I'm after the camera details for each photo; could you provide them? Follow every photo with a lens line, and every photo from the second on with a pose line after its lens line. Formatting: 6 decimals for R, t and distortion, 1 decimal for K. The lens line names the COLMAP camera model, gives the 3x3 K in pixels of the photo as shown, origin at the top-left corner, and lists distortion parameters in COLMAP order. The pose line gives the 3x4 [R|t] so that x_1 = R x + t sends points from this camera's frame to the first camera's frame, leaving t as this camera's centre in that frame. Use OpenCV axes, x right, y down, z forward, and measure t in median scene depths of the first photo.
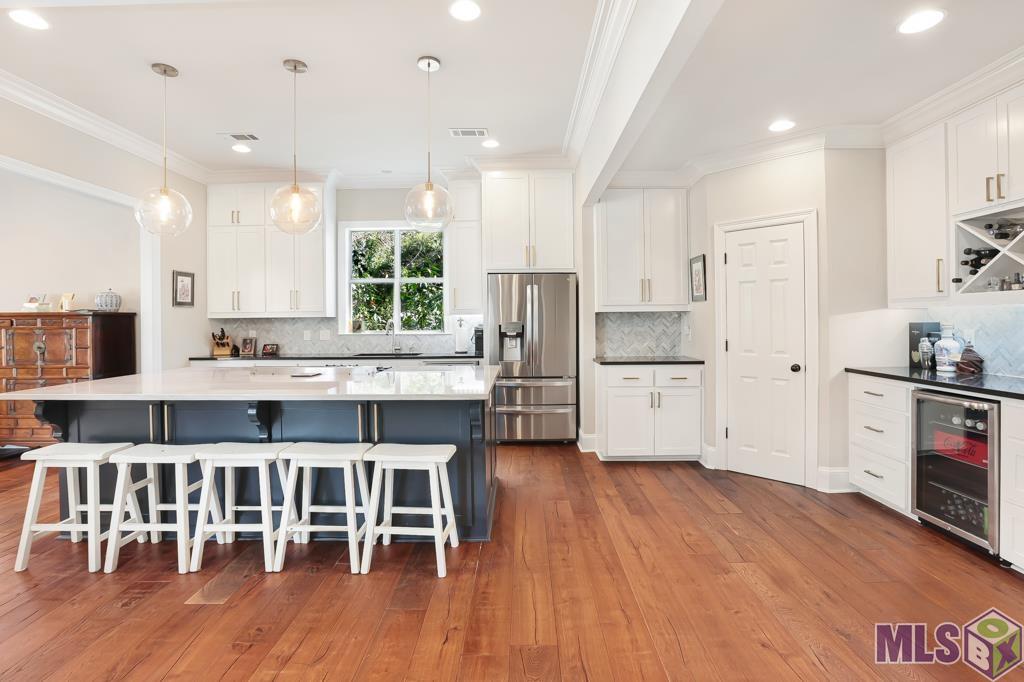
lens RADIAL K [[483.6, 0, 509.5], [0, 483.6, 323.7], [0, 0, 1]] dist [-0.035538, 0.005946]
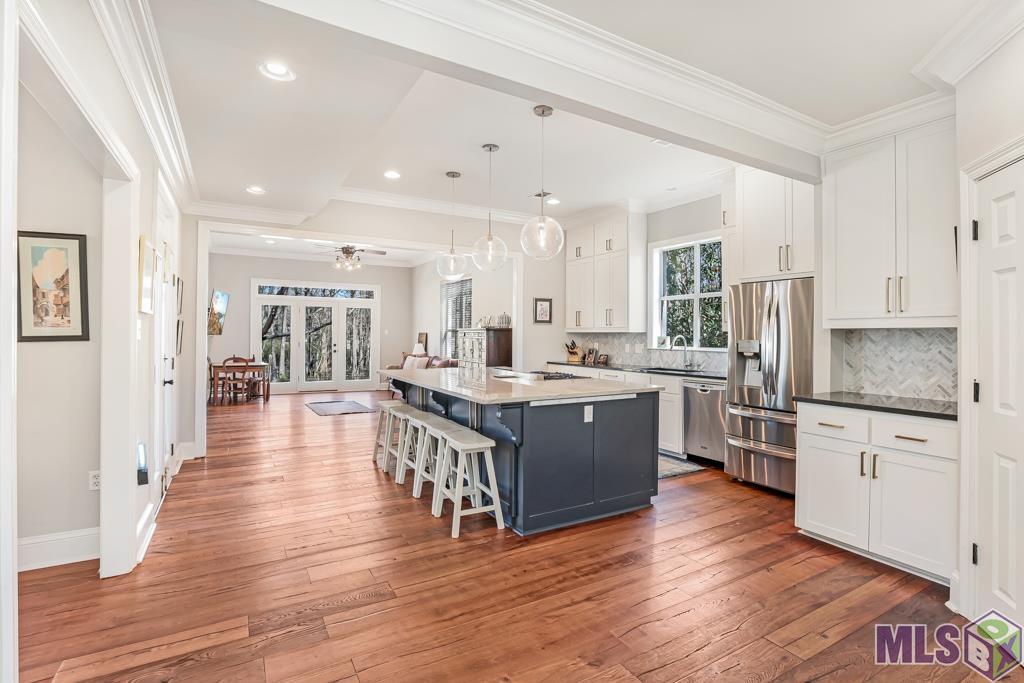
lens RADIAL K [[483.6, 0, 520.8], [0, 483.6, 334.9], [0, 0, 1]] dist [-0.035538, 0.005946]
pose [[0.526916, 0.012294, -0.849828, 0.457255], [-0.019732, 0.999803, 0.002229, -0.005684], [0.849688, 0.015595, 0.527055, 0.210430]]
